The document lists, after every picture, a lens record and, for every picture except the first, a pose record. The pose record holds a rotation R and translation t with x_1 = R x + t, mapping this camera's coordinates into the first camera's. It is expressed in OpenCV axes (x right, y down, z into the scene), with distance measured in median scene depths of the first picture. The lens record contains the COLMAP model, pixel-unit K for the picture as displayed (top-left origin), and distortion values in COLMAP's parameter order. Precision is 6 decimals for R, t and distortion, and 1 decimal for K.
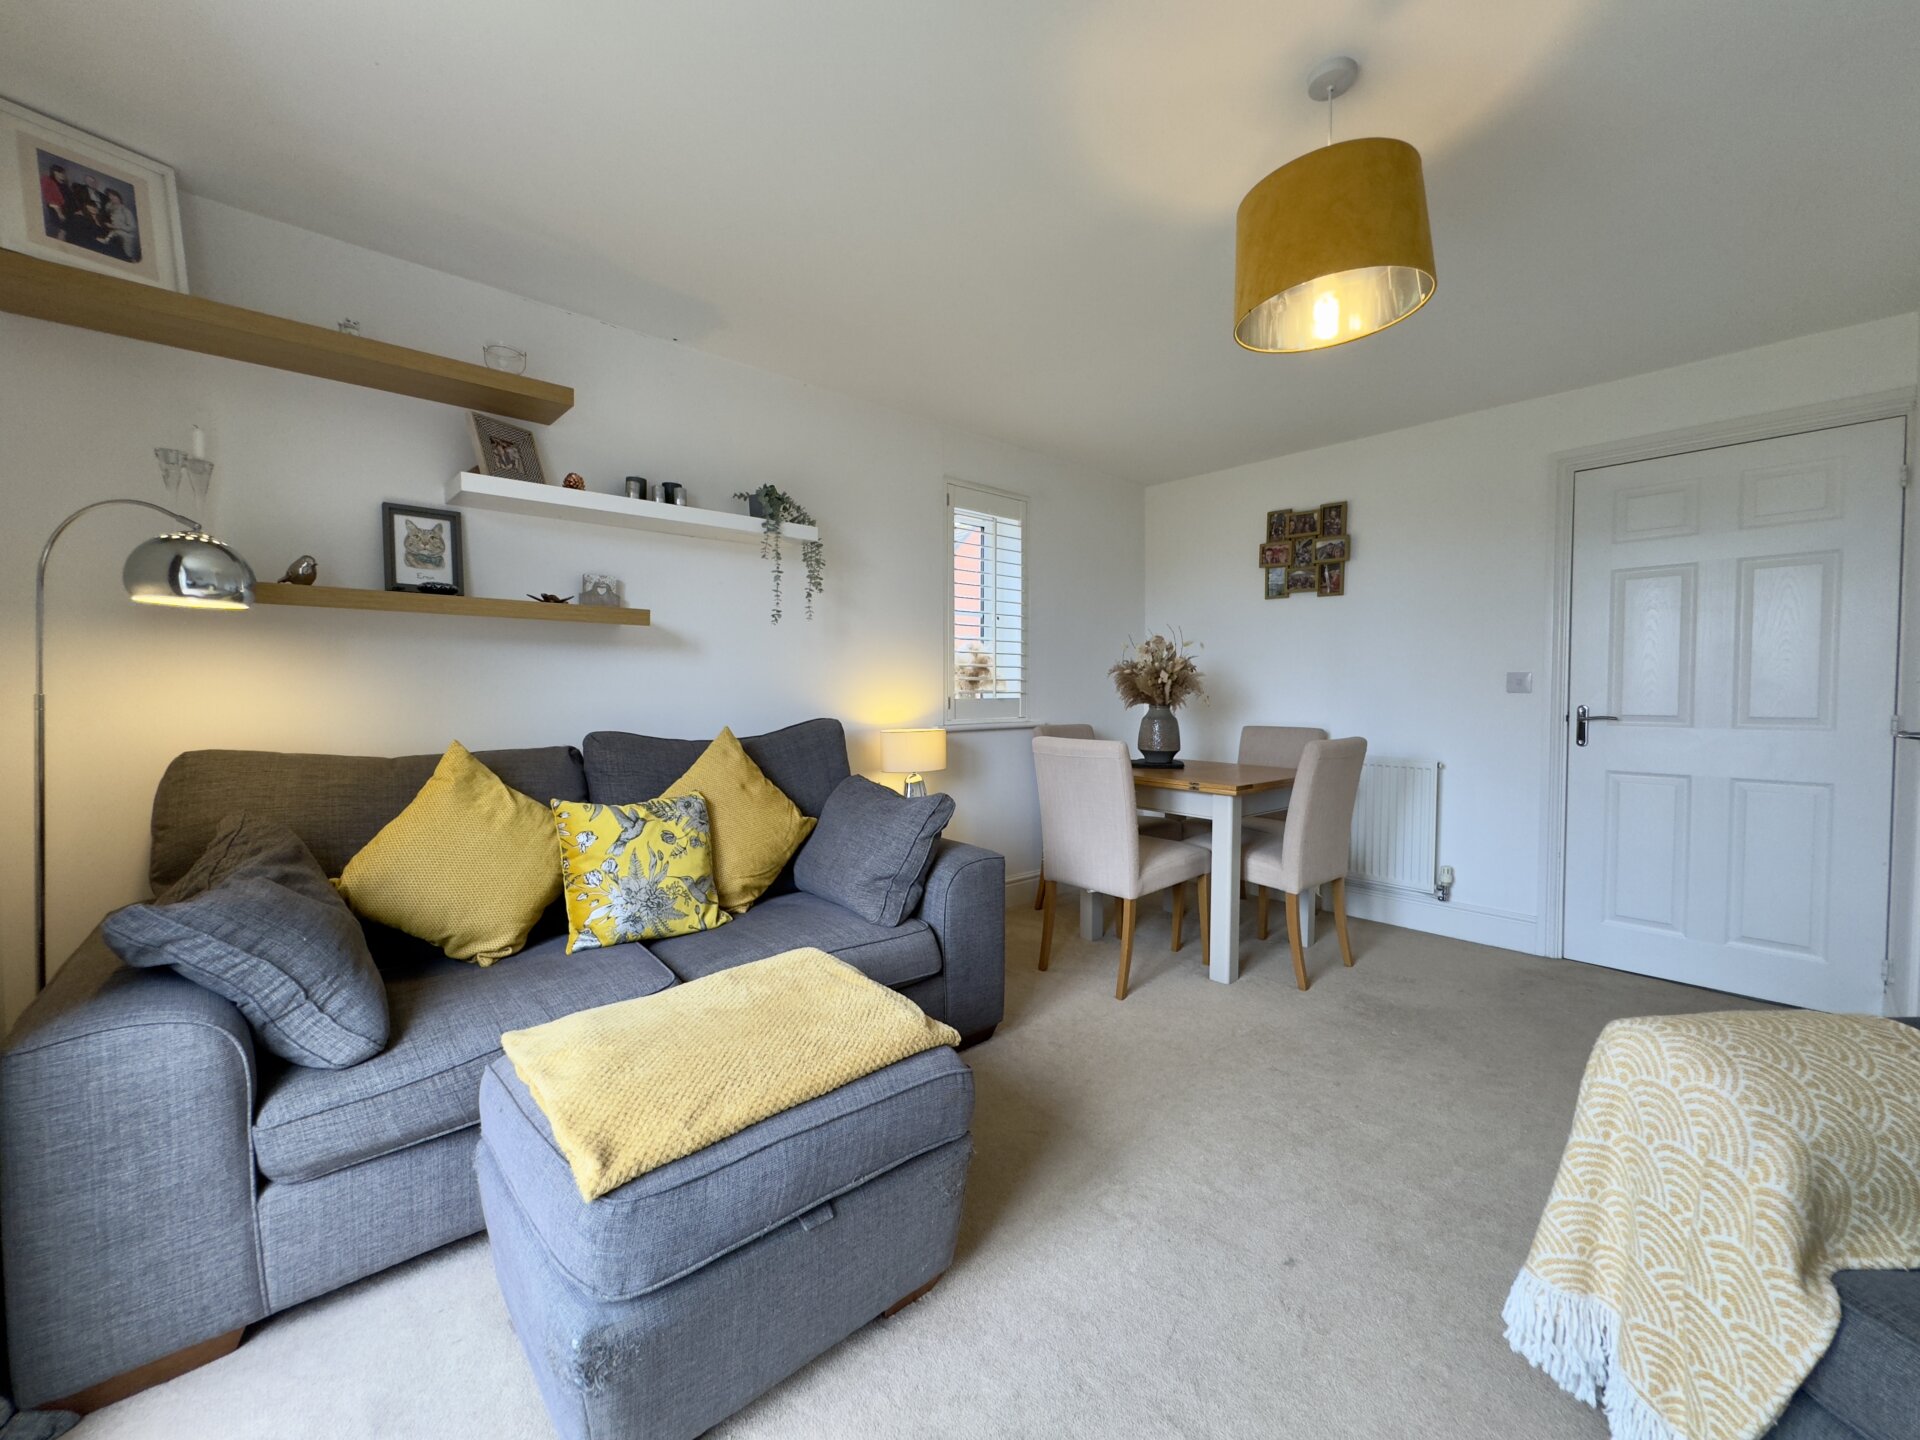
lens RADIAL K [[767.0, 0, 958.8], [0, 767.0, 719.4], [0, 0, 1]] dist [-0.004009, 0.000640]
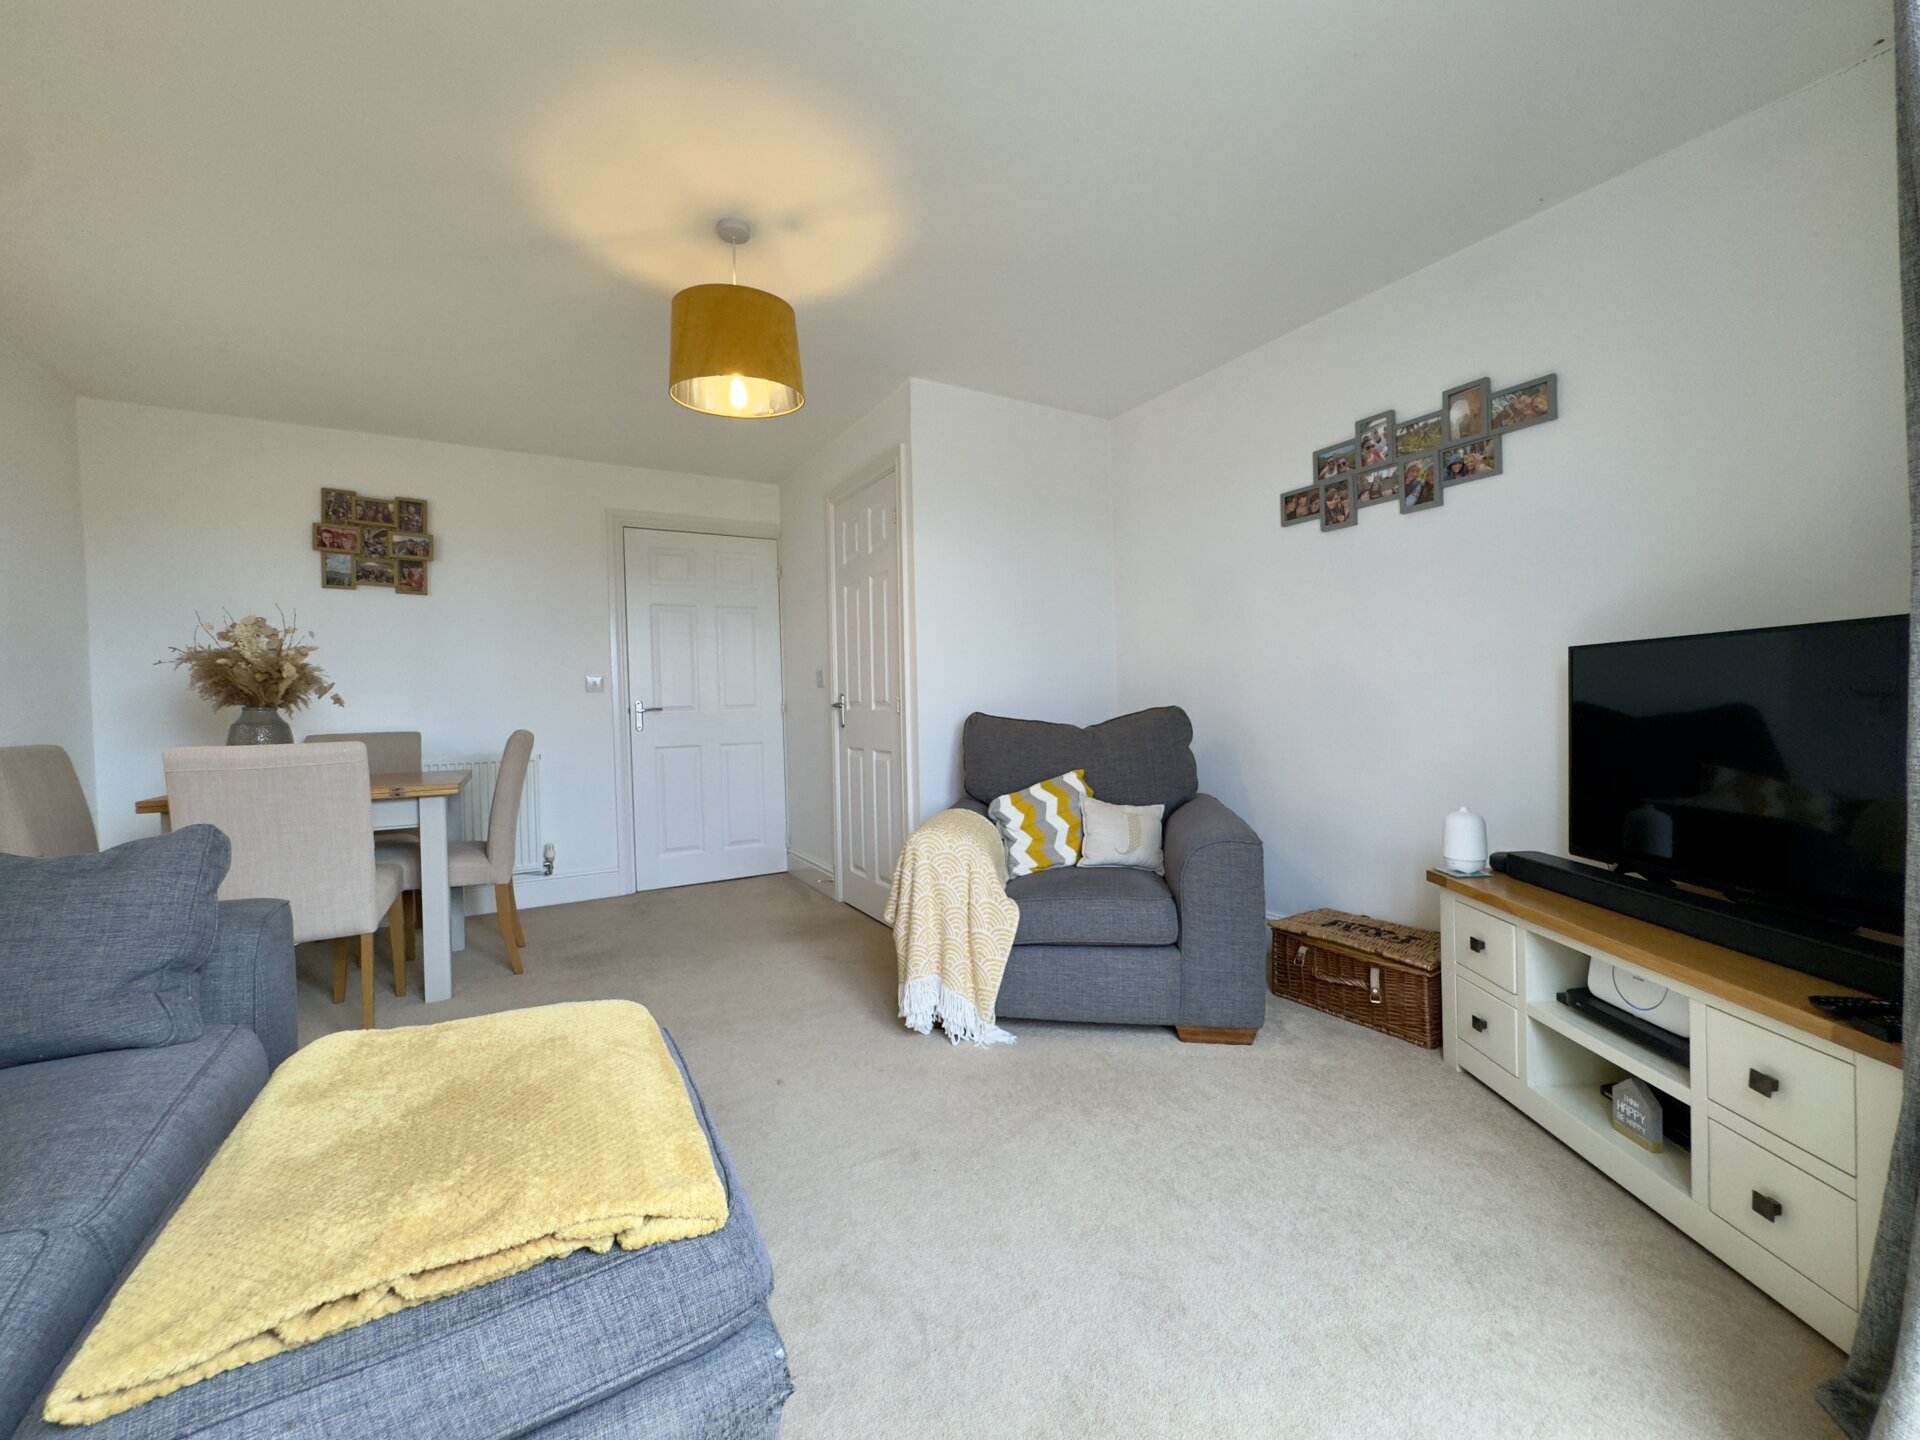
lens RADIAL K [[767.0, 0, 957.7], [0, 767.0, 720.3], [0, 0, 1]] dist [-0.004009, 0.000640]
pose [[0.197111, -0.028027, 0.979981, -0.471219], [0.059628, 0.998083, 0.016551, 0.031762], [-0.978566, 0.055172, 0.198404, 0.212072]]
